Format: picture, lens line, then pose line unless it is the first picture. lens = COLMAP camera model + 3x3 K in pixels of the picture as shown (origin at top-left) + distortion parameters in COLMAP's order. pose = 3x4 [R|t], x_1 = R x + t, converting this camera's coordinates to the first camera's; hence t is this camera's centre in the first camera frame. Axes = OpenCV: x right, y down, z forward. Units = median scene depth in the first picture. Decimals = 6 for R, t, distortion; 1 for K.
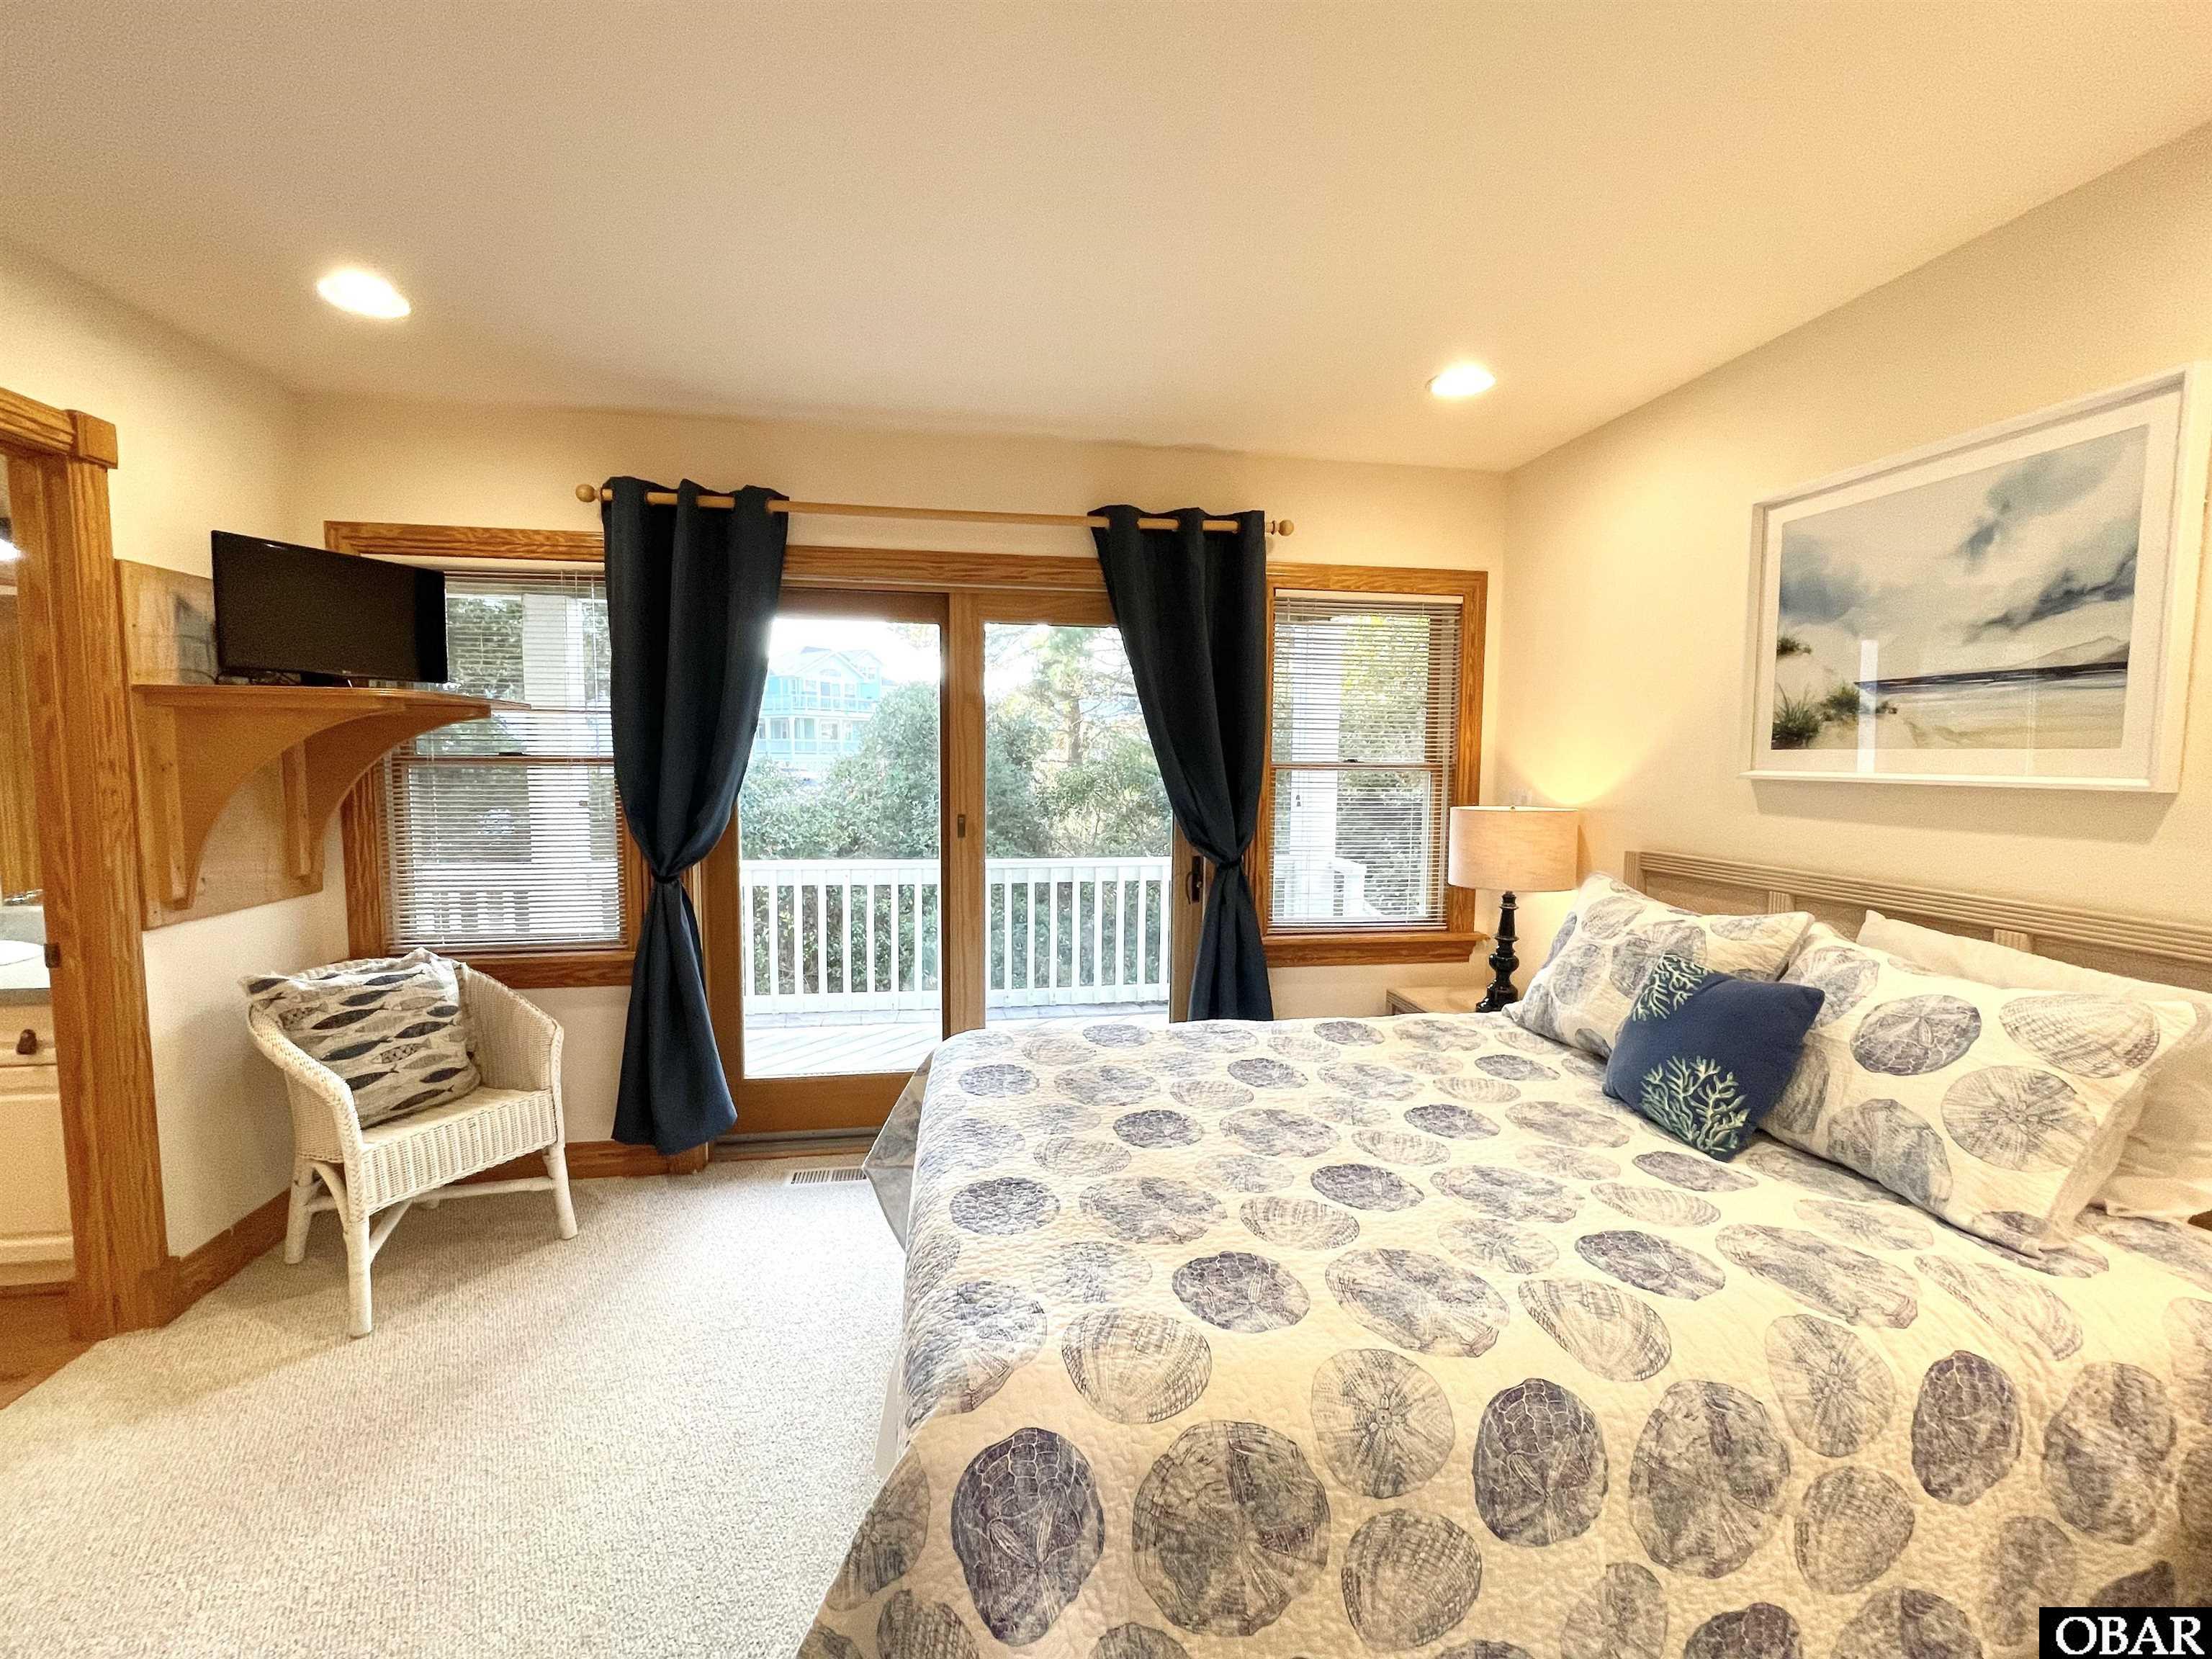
lens RADIAL K [[941.2, 0, 1106.0], [0, 941.2, 829.5], [0, 0, 1]] dist [0.000574, -0.000064]
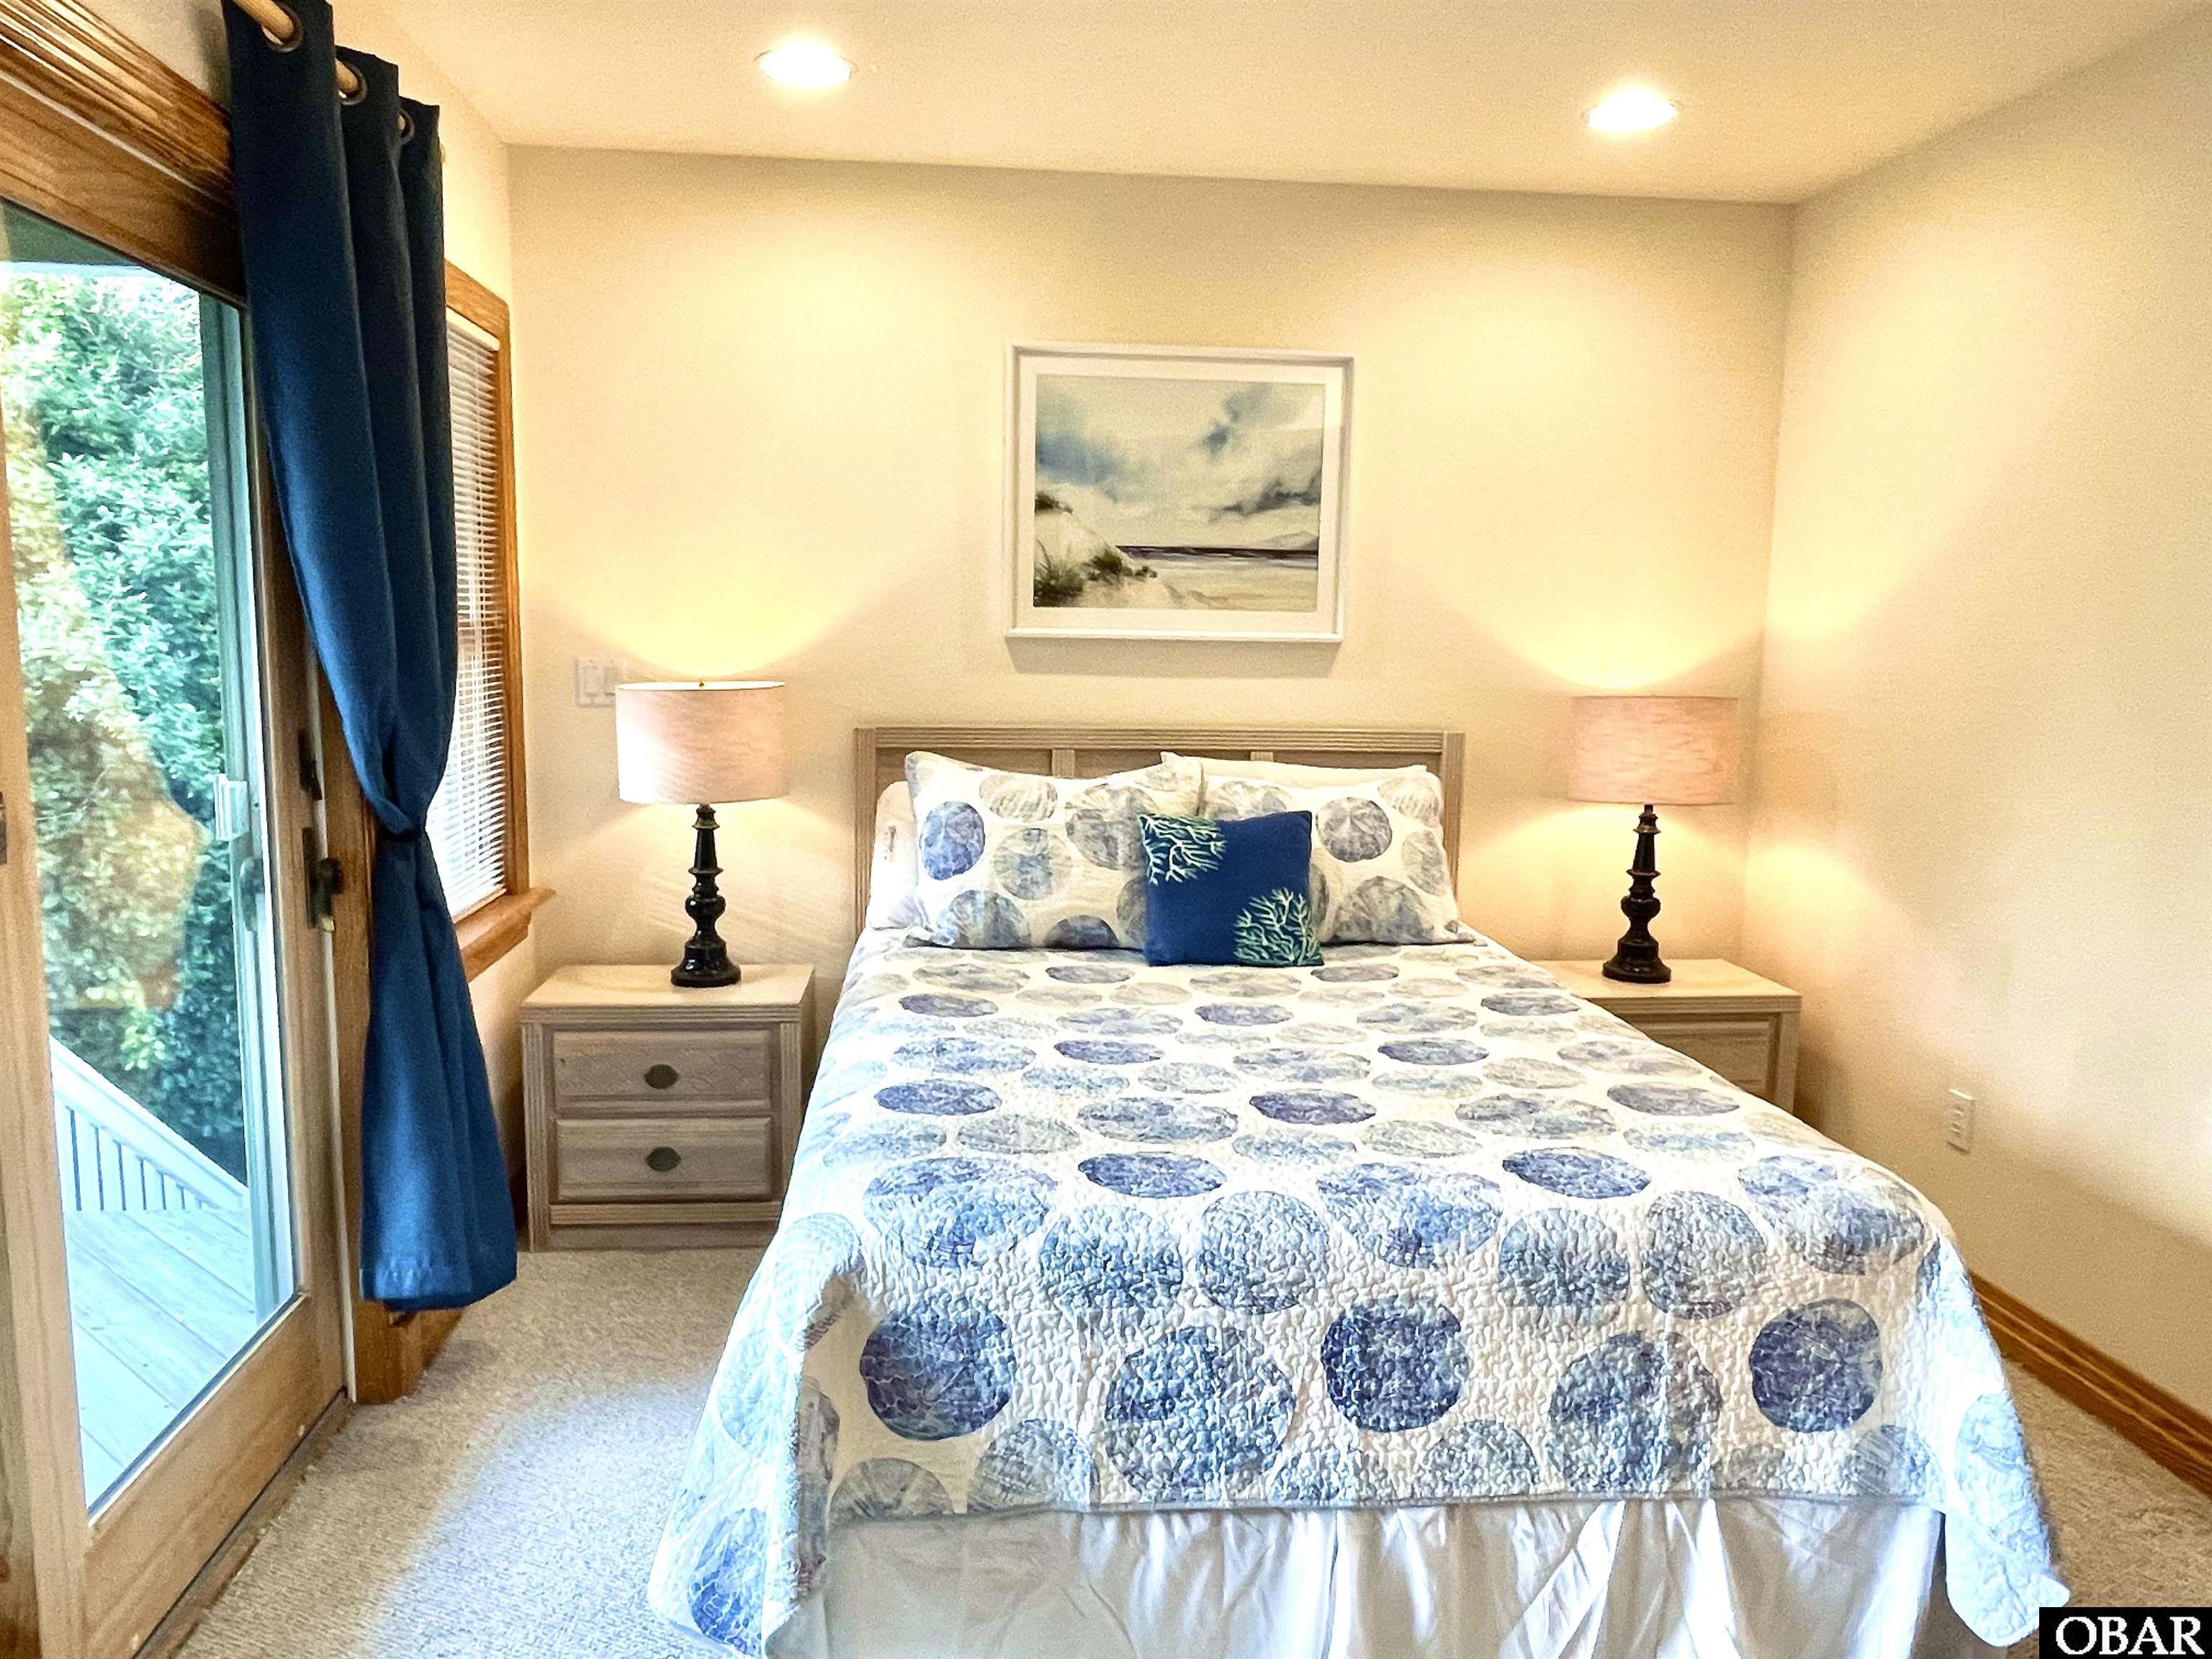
lens RADIAL K [[1555.3, 0, 1106.0], [0, 1555.3, 829.5], [0, 0, 1]] dist [-0.003156, -0.000248]
pose [[0.050835, -0.138779, 0.989018, -1.164292], [0.063903, 0.988721, 0.135453, -0.088519], [-0.996661, 0.056315, 0.059130, 1.063969]]
